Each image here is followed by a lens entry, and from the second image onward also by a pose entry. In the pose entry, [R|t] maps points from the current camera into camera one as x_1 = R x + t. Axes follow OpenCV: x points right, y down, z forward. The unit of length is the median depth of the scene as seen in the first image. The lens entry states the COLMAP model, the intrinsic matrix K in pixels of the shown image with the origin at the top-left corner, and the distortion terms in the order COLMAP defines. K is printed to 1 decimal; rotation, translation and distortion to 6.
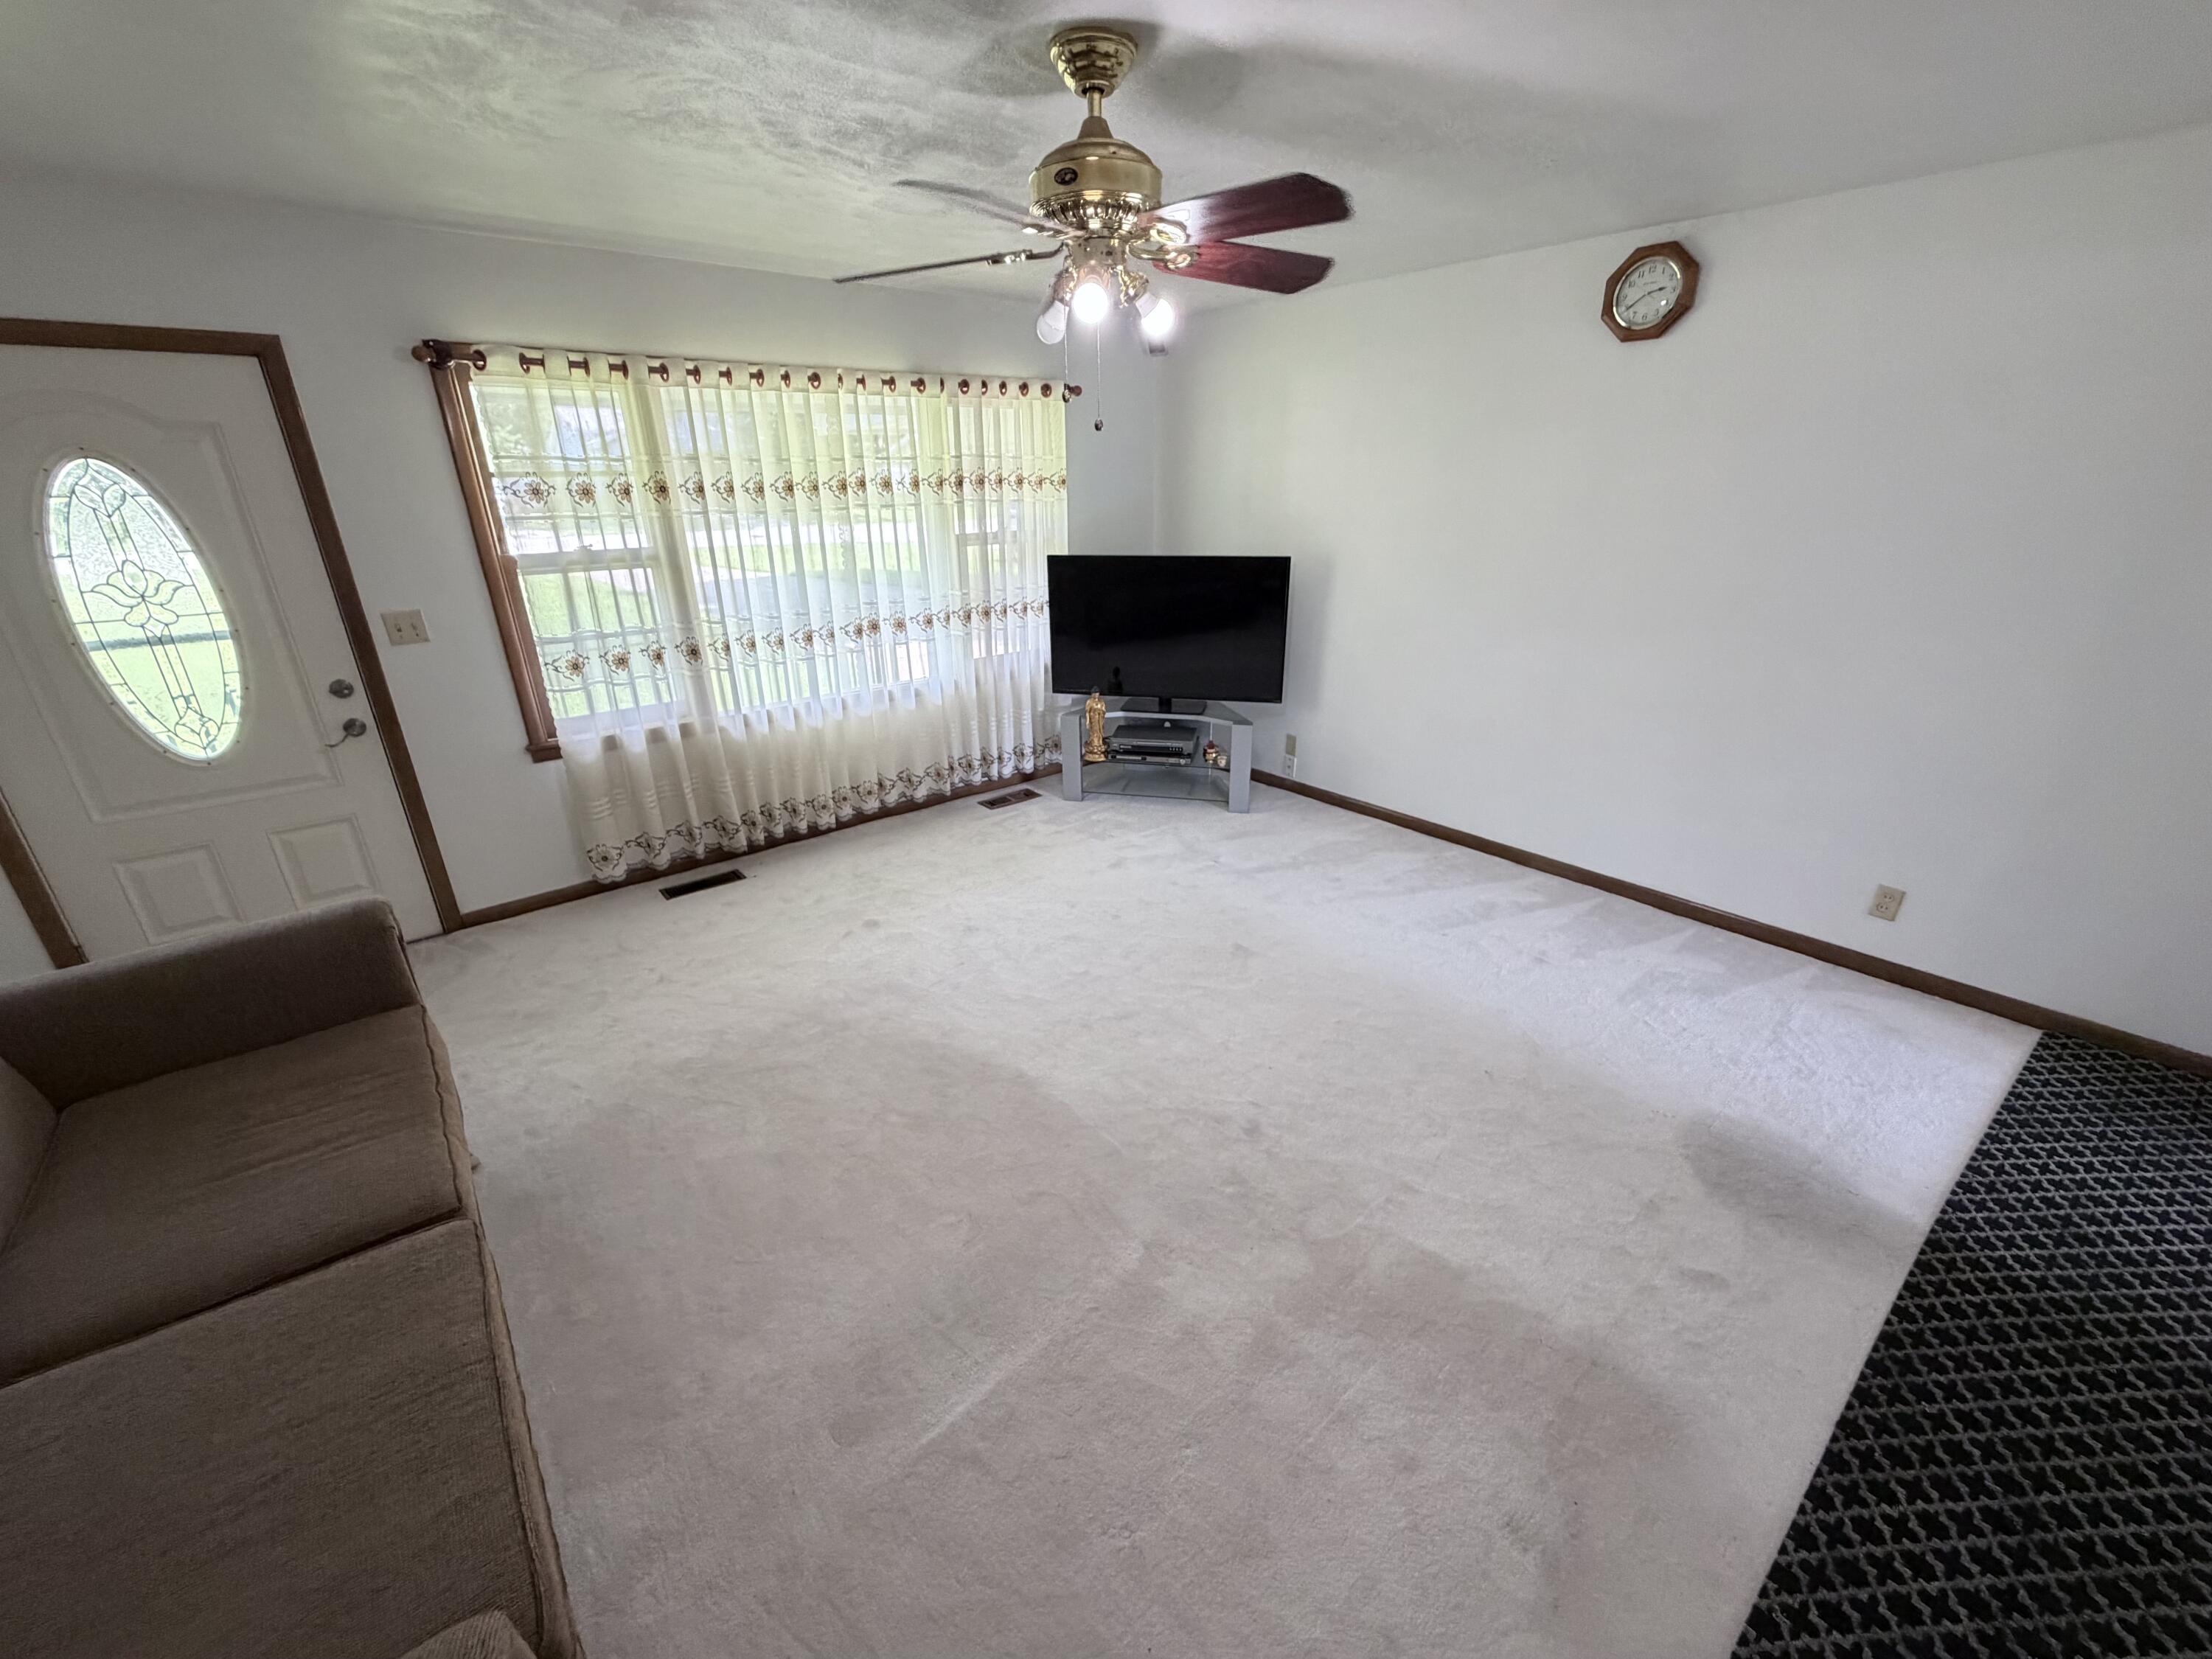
lens RADIAL K [[881.2, 0, 1098.7], [0, 881.2, 833.4], [0, 0, 1]] dist [0.001340, -0.000087]
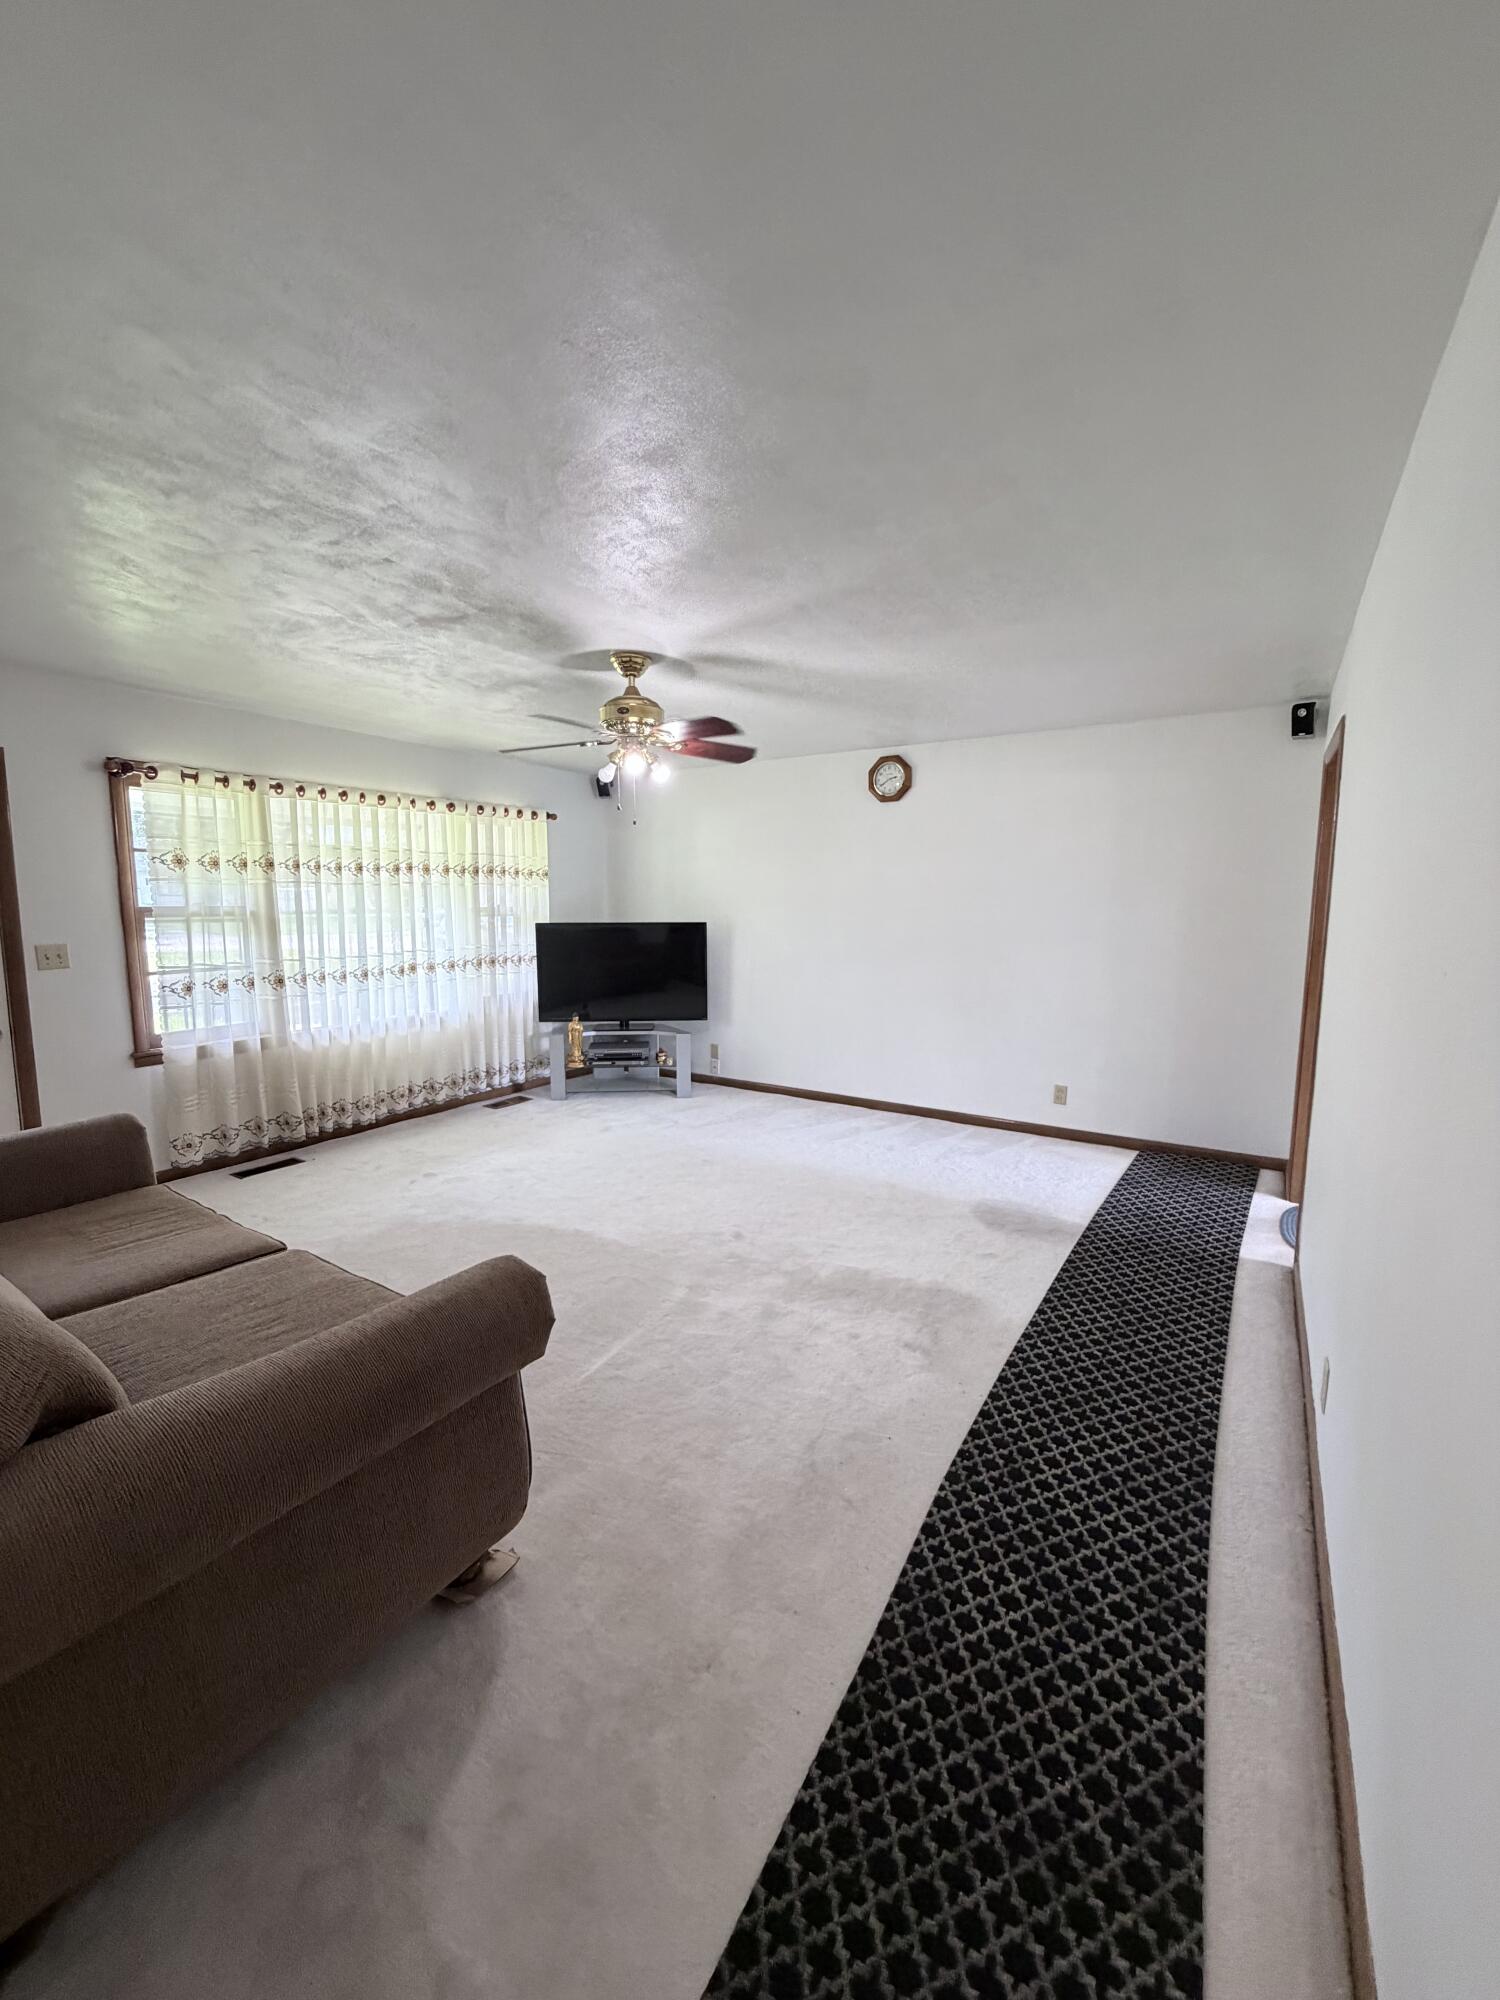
lens RADIAL K [[796.7, 0, 747.9], [0, 796.7, 1001.5], [0, 0, 1]] dist [0.001340, -0.000087]
pose [[0.953523, -0.026029, 0.300193, -0.151583], [0.102898, 0.964499, -0.243213, 0.186220], [-0.283206, 0.262799, 0.922351, -0.291495]]
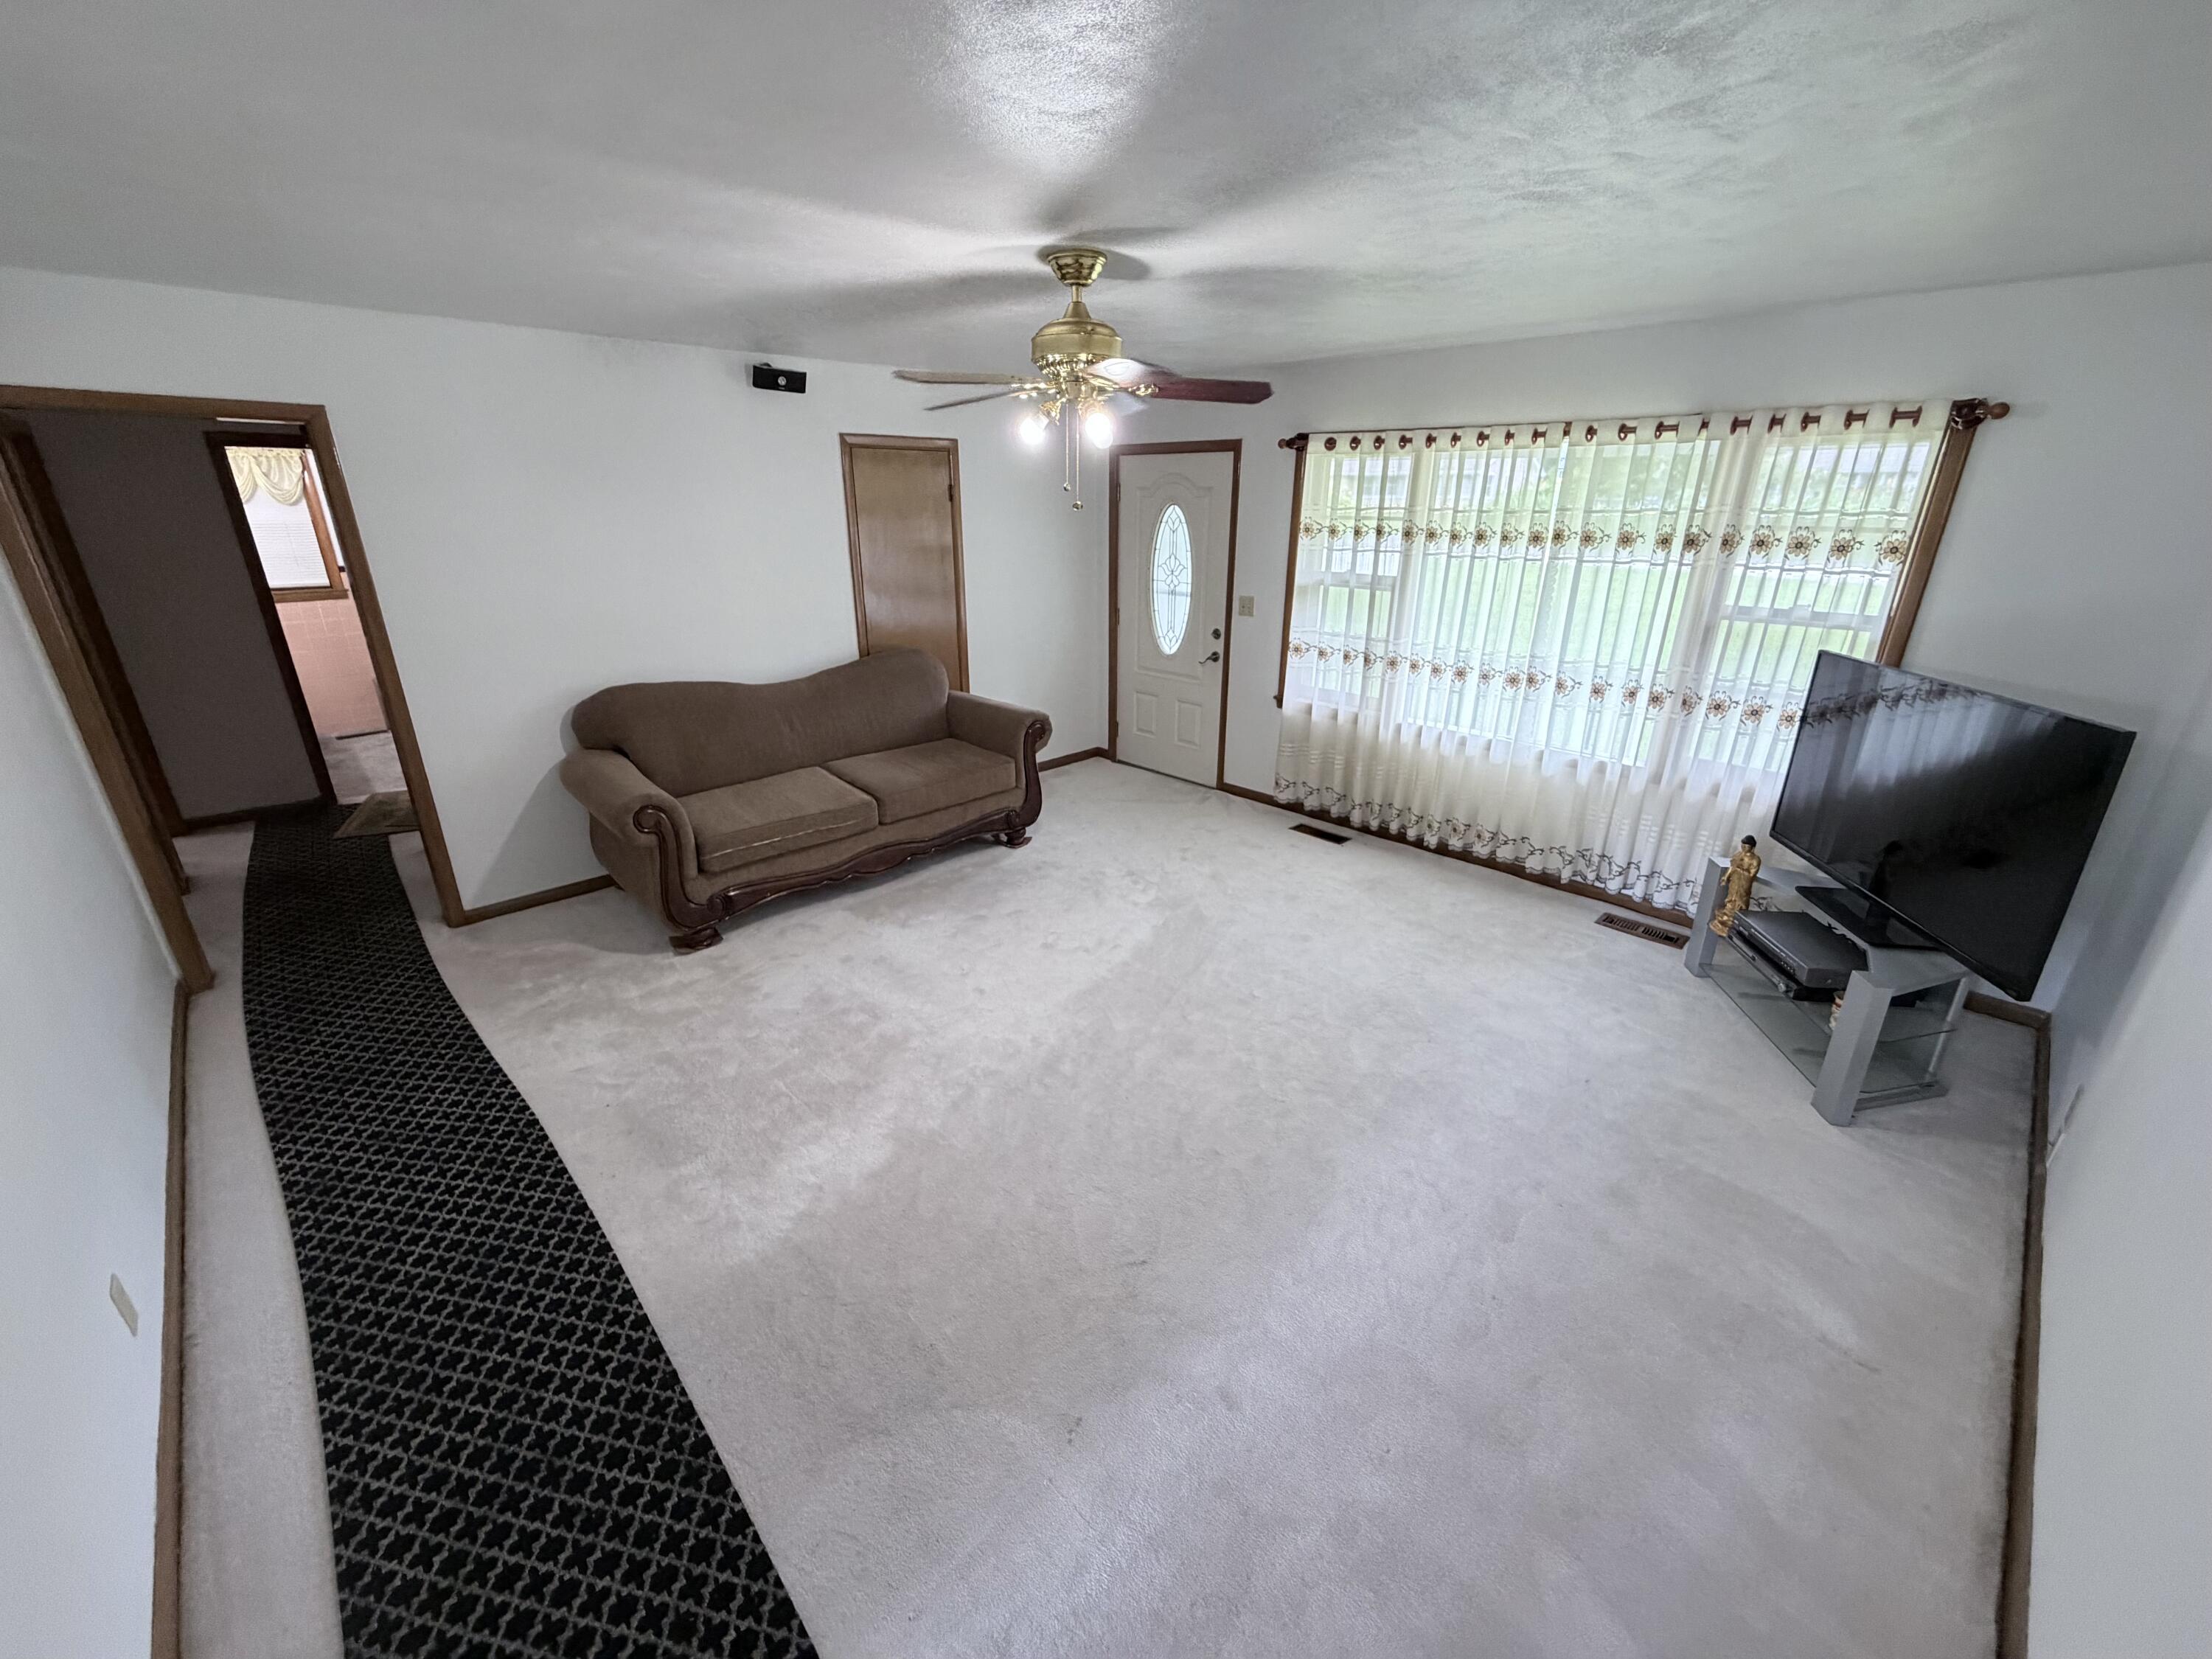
lens RADIAL K [[881.2, 0, 1091.0], [0, 881.2, 821.0], [0, 0, 1]] dist [0.001340, -0.000087]
pose [[0.069862, 0.356217, -0.931788, 0.775727], [-0.382570, 0.872217, 0.304759, -0.240099], [0.921281, 0.335183, 0.197213, 0.470627]]
